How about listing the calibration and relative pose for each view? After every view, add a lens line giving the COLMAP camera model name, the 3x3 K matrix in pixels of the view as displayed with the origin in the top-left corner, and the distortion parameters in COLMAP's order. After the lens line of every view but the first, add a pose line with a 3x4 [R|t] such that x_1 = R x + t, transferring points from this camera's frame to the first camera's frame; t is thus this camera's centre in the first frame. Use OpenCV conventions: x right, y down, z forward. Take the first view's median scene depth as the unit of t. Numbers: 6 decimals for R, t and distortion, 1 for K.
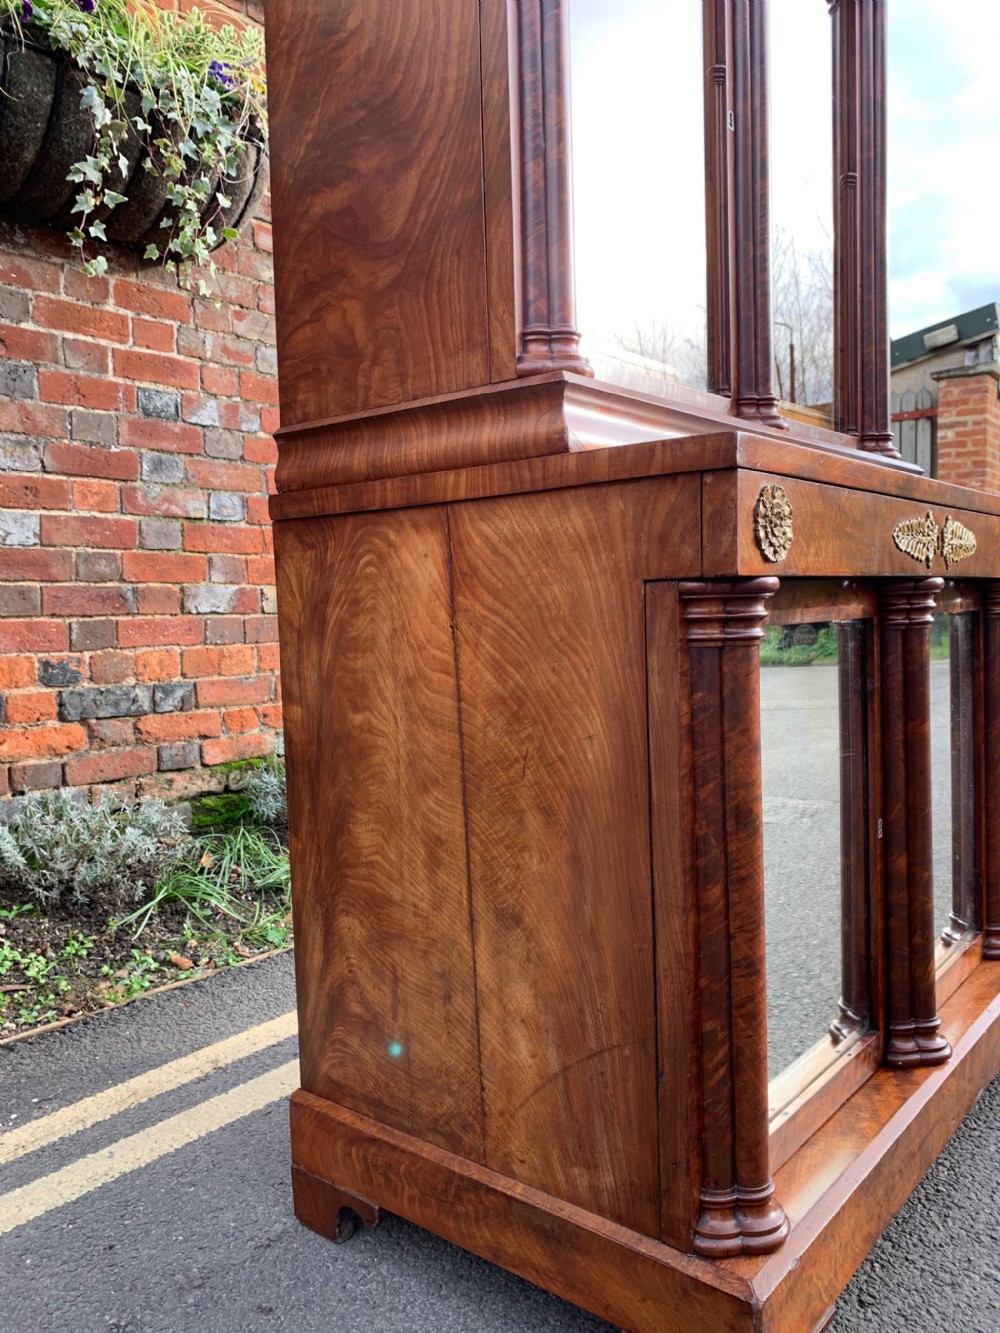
lens RADIAL K [[1021.1, 0, 506.7], [0, 1021.1, 640.4], [0, 0, 1]] dist [0.021698, -0.024411]
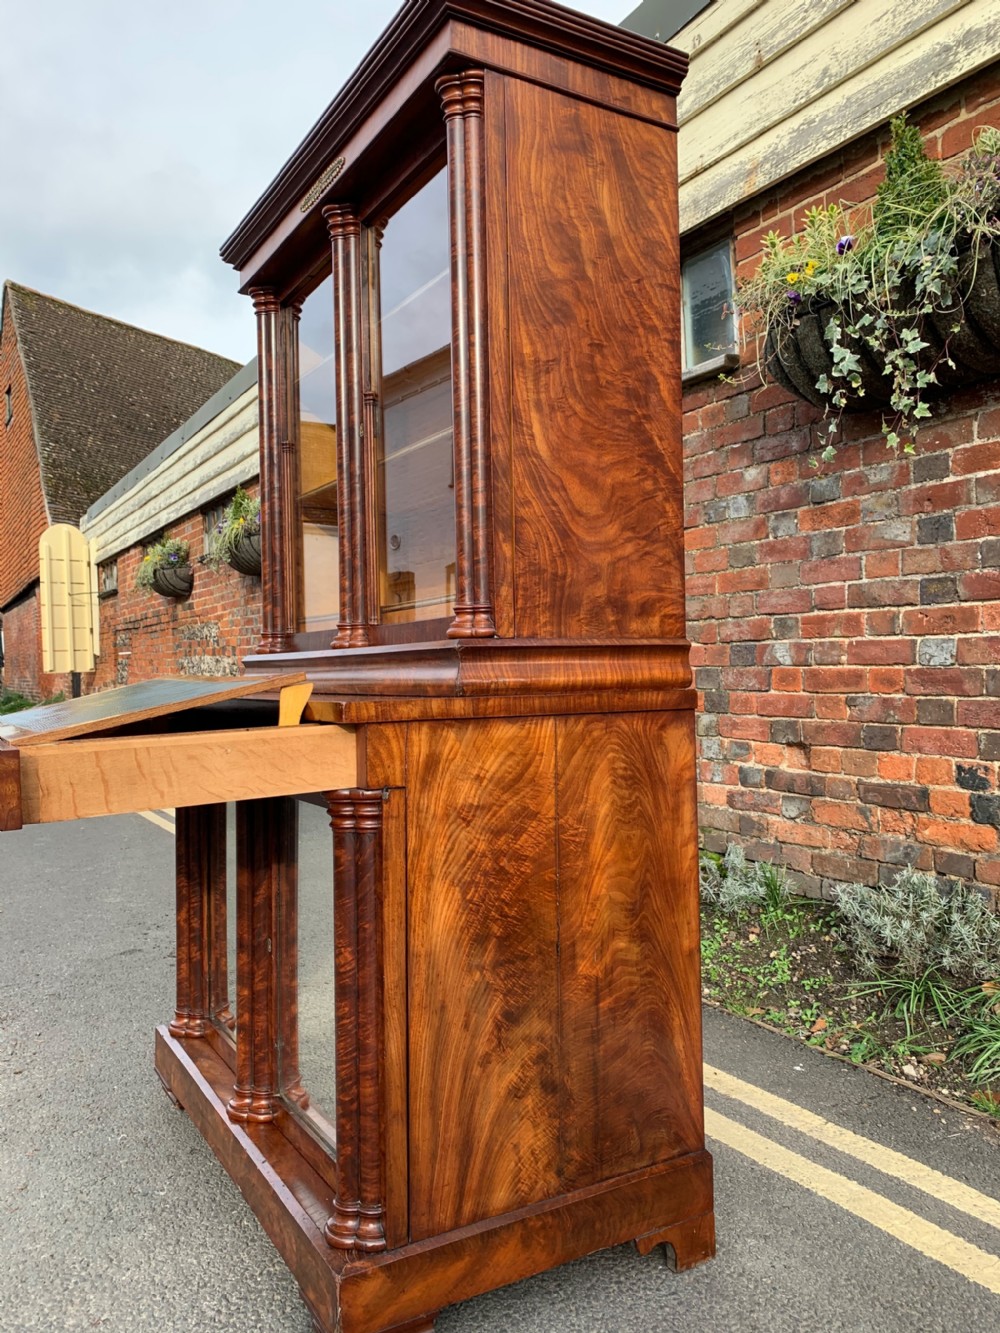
lens RADIAL K [[1021.1, 0, 500.2], [0, 1021.1, 642.1], [0, 0, 1]] dist [0.021698, -0.024411]
pose [[-0.345021, 0.000185, -0.938595, 0.801503], [-0.011089, 0.999929, 0.004273, -0.116397], [0.938529, 0.011882, -0.344995, 0.905557]]
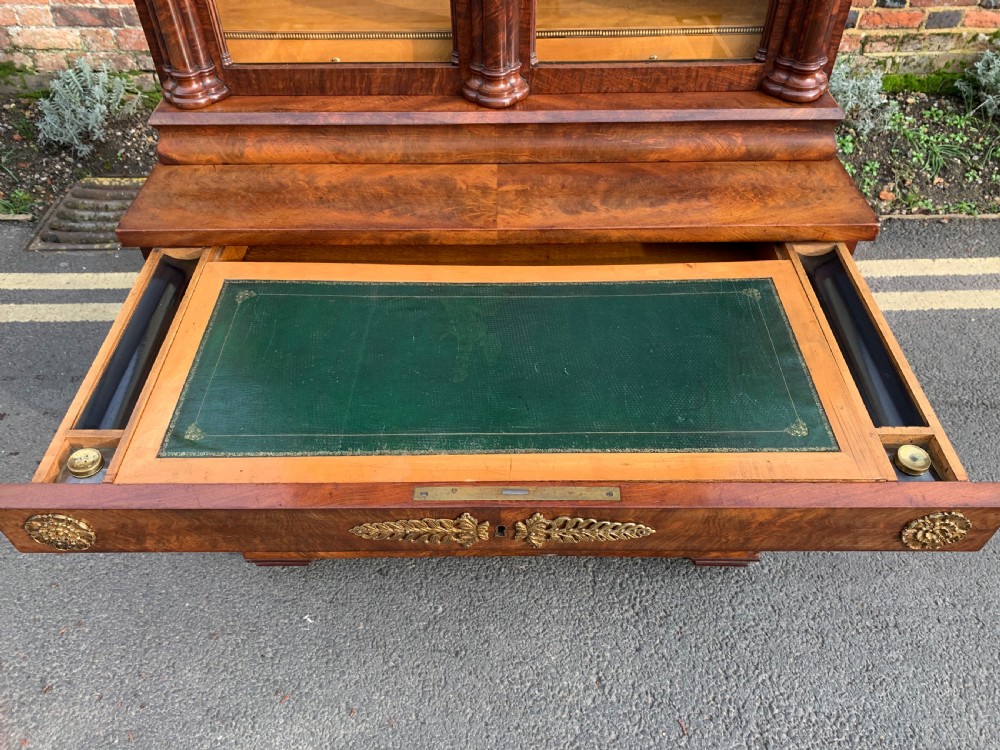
lens RADIAL K [[766.0, 0, 496.7], [0, 766.0, 368.0], [0, 0, 1]] dist [0.021698, -0.024411]
pose [[0.636260, 0.545088, -0.545942, 0.476960], [-0.037023, 0.728419, 0.684131, -0.305935], [0.770586, -0.415073, 0.483645, 0.251631]]
